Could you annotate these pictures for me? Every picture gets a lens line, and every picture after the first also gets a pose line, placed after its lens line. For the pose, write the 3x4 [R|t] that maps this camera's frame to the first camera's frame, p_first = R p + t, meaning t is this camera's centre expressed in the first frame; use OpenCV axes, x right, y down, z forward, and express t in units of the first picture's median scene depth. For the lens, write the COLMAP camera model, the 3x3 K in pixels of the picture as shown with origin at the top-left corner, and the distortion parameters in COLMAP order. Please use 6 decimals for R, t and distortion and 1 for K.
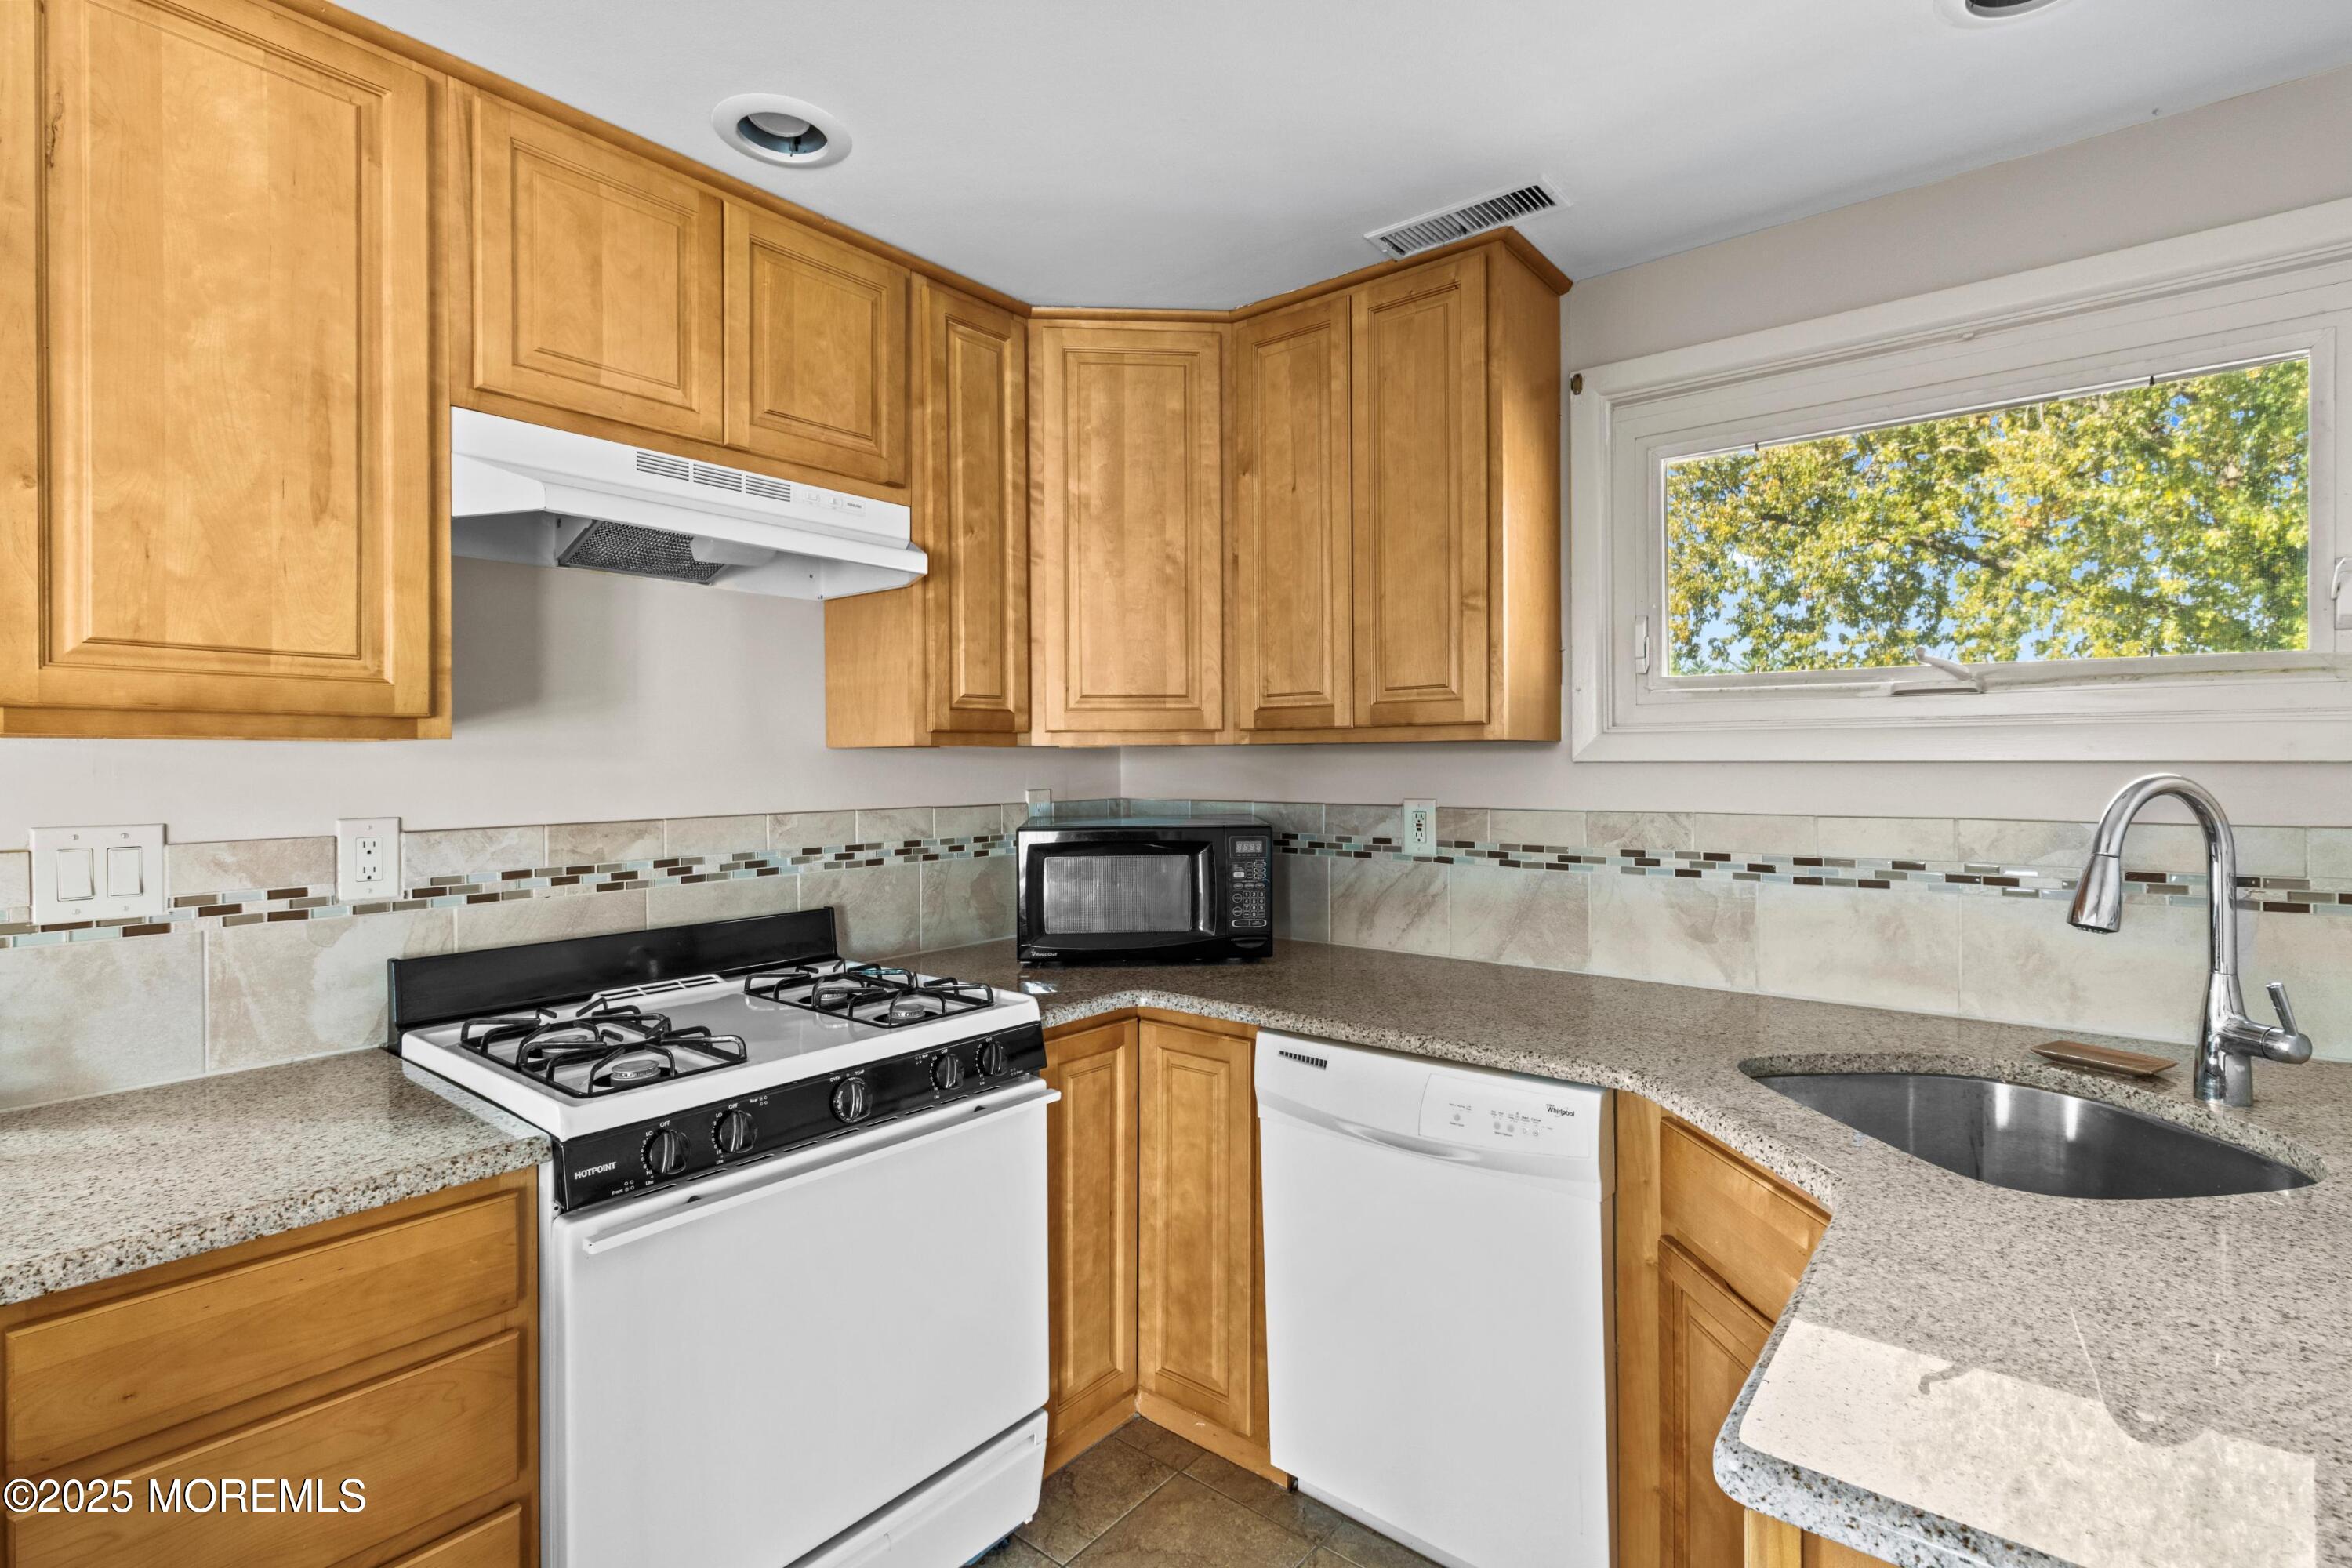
lens RADIAL K [[1091.8, 0, 1187.4], [0, 1091.8, 765.6], [0, 0, 1]] dist [0.002474, 0.000482]
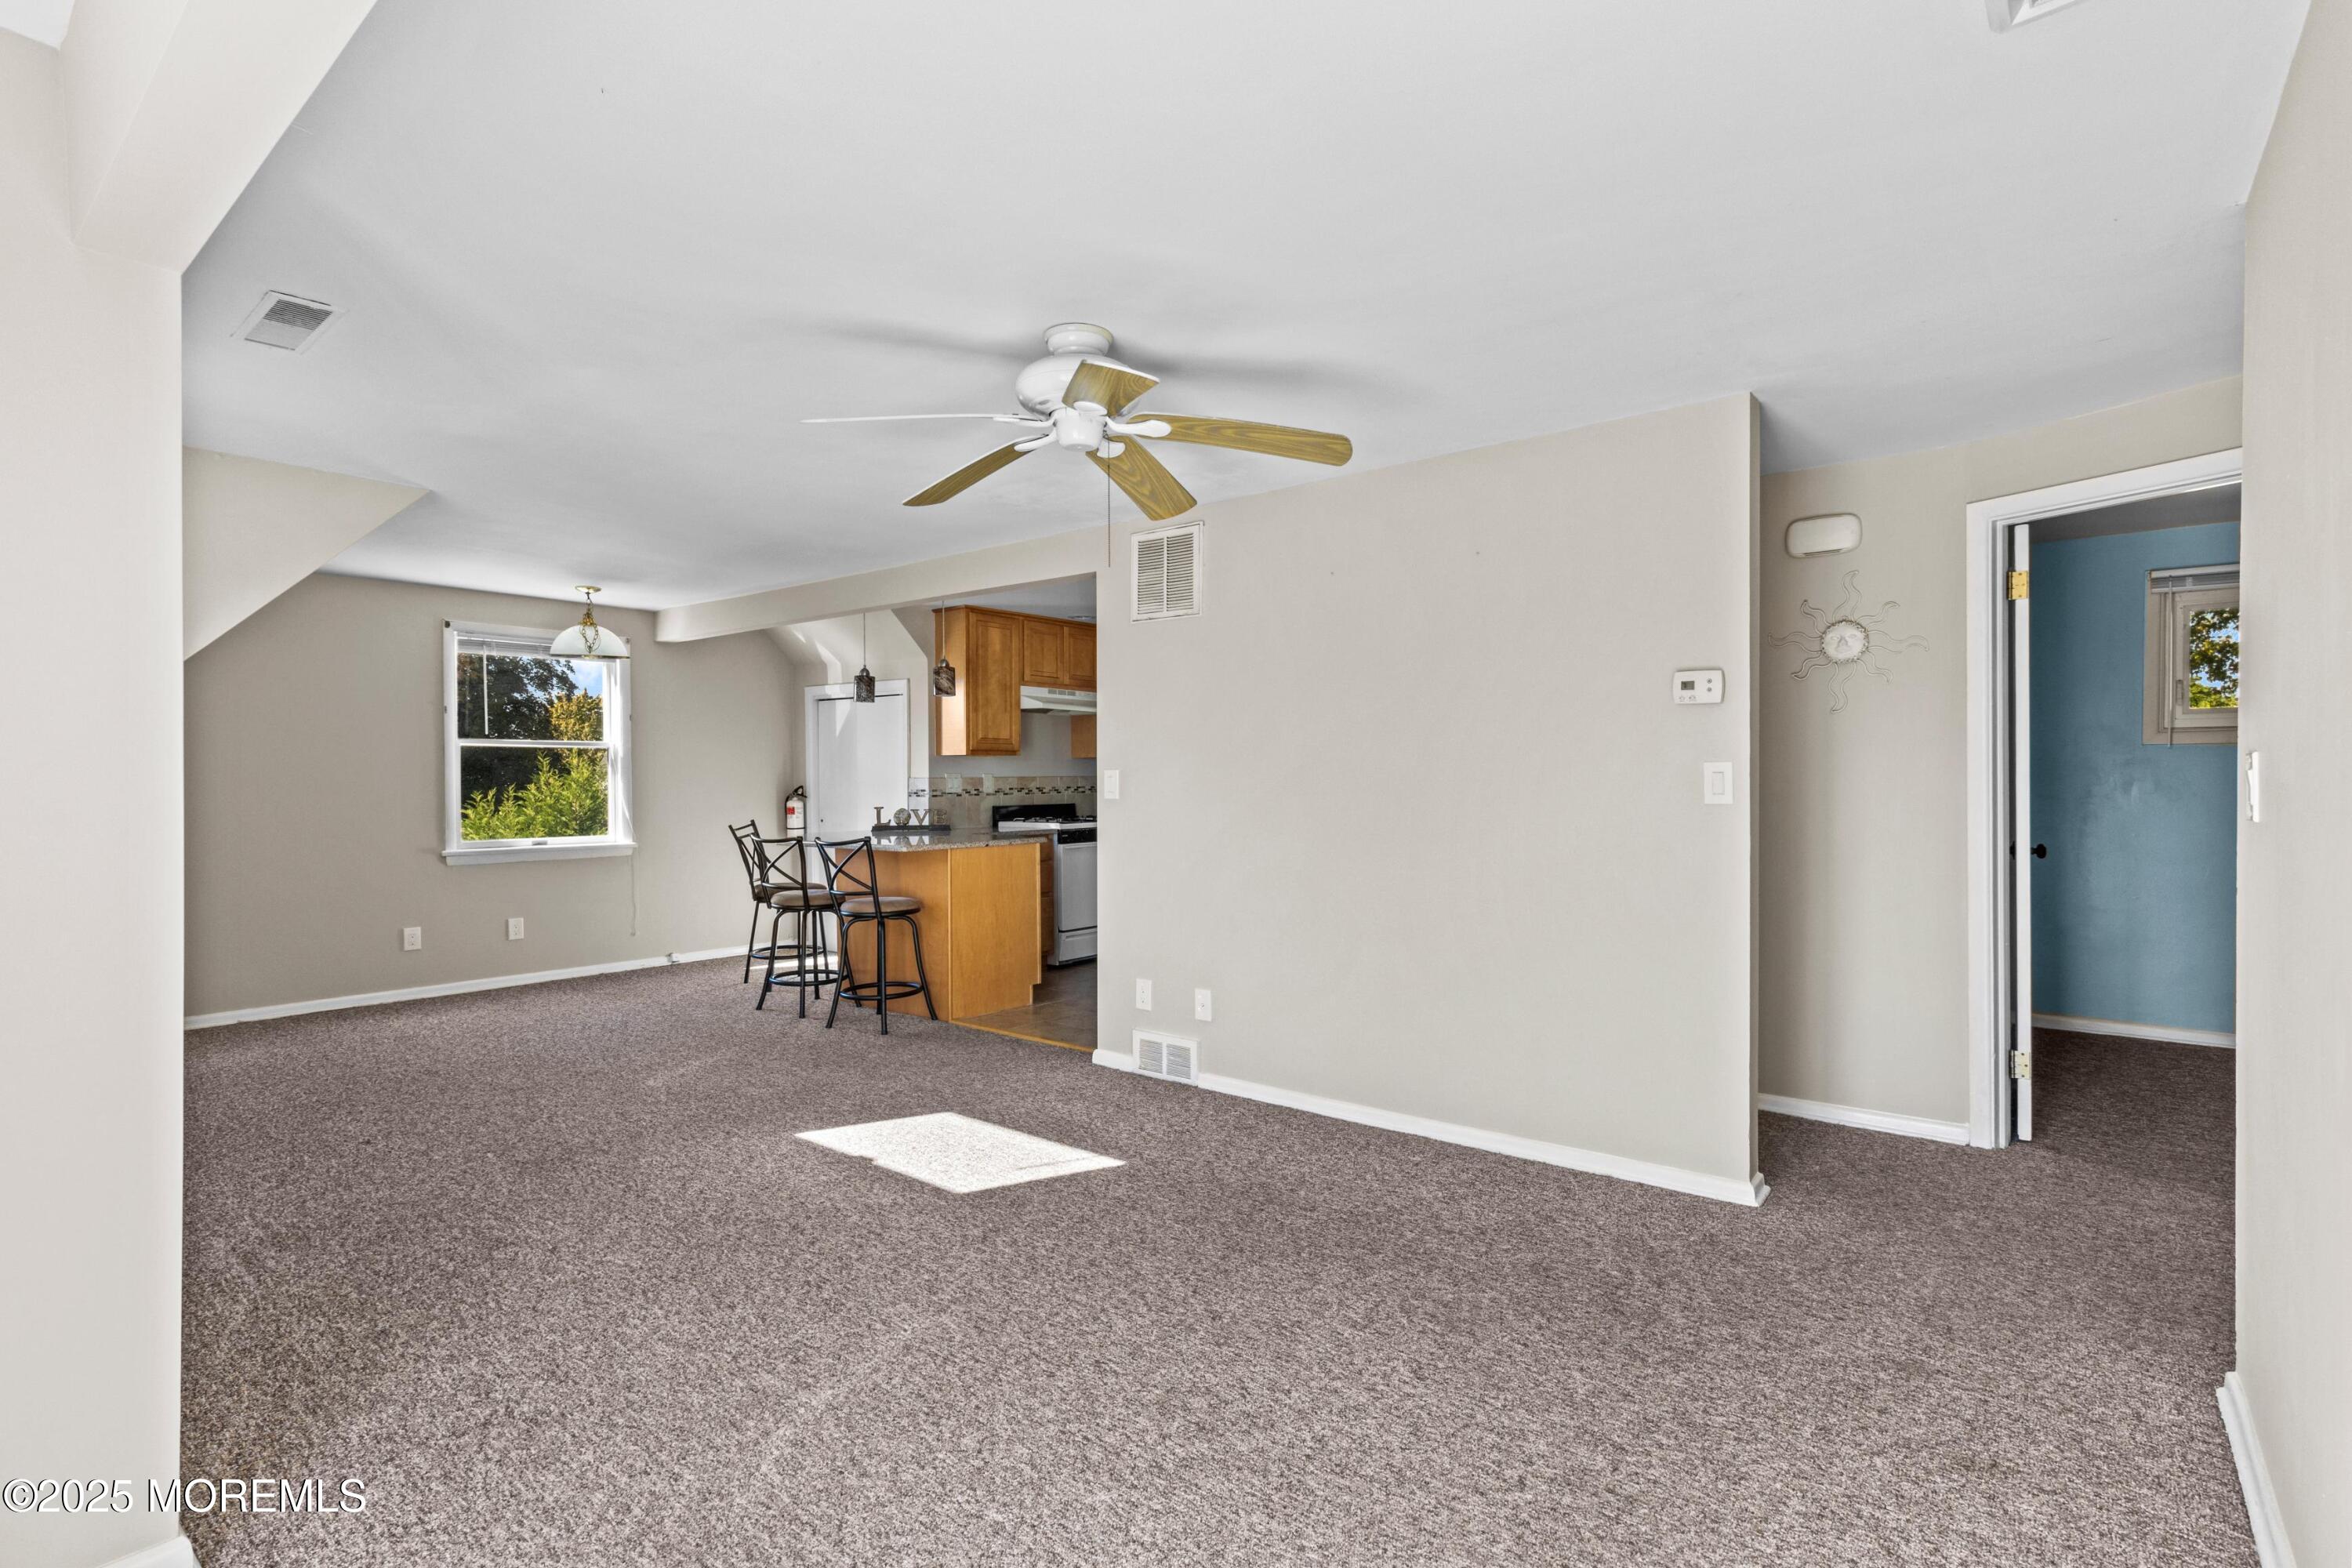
lens RADIAL K [[1100.8, 0, 1192.5], [0, 1100.8, 783.1], [0, 0, 1]] dist [0.001700, 0.000004]
pose [[0.999921, -0.001214, 0.012477, 0.009958], [0.001195, 0.999998, 0.001521, 0.061625], [-0.012478, -0.001506, 0.999921, -2.627177]]
